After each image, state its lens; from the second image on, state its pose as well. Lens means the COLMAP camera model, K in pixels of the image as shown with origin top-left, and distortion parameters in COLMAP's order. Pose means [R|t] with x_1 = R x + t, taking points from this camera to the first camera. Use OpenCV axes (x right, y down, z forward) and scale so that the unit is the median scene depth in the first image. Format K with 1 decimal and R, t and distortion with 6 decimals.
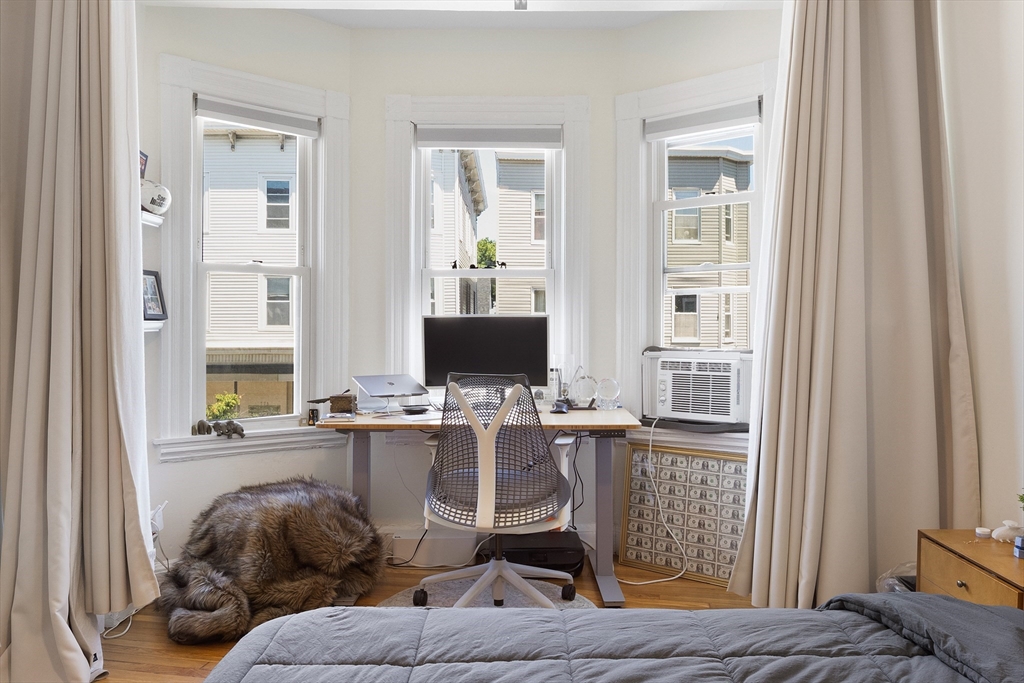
lens RADIAL K [[815.1, 0, 513.5], [0, 815.1, 305.6], [0, 0, 1]] dist [-0.003730, 0.000498]
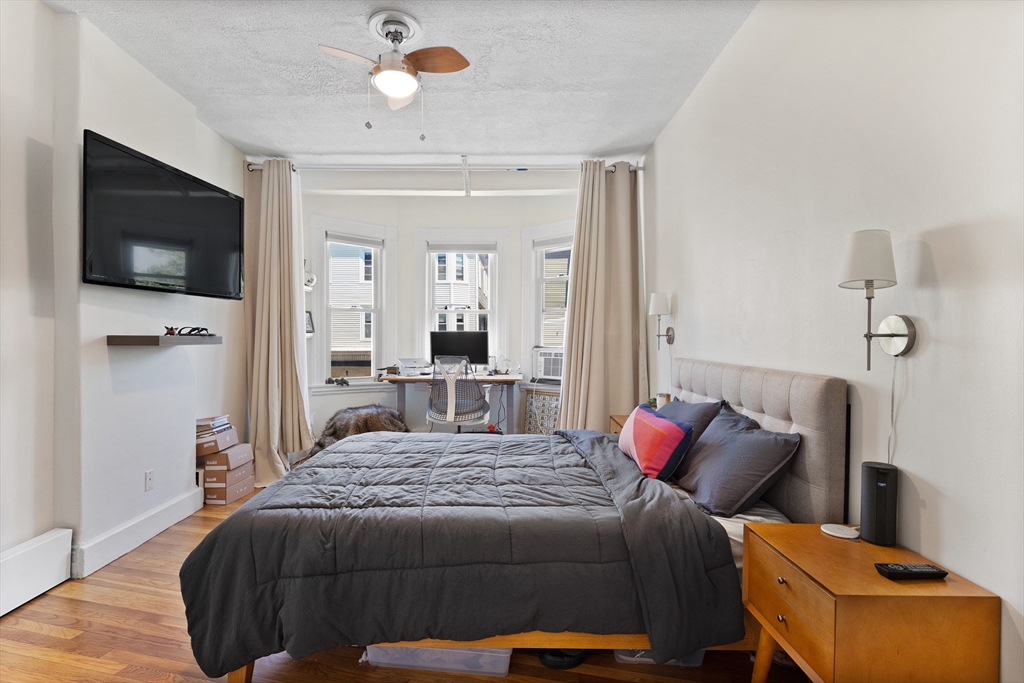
lens RADIAL K [[505.8, 0, 506.3], [0, 505.8, 334.2], [0, 0, 1]] dist [-0.001259, -0.000266]
pose [[0.999711, 0.002409, -0.023924, 0.133401], [-0.002069, 0.999896, 0.014249, 0.000673], [0.023956, -0.014196, 0.999612, -0.372075]]
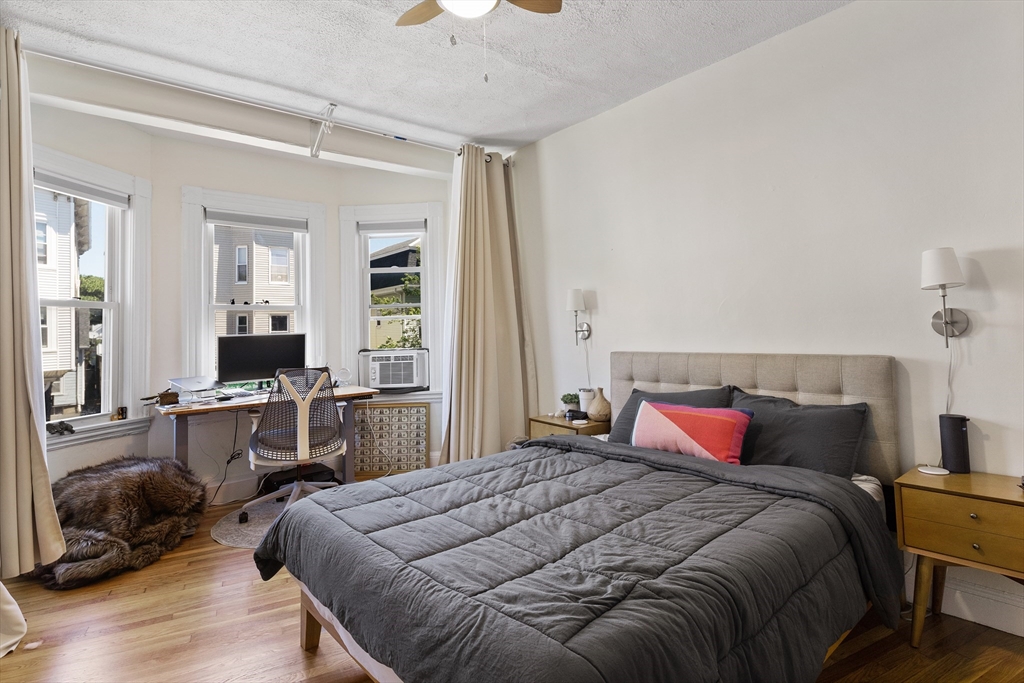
lens RADIAL K [[518.6, 0, 528.7], [0, 518.6, 300.8], [0, 0, 1]] dist [-0.000378, -0.000385]
pose [[0.768557, 0.012672, 0.639656, -0.307315], [0.018146, 0.998970, -0.041592, -0.002303], [-0.639524, 0.043573, 0.767536, -0.113929]]
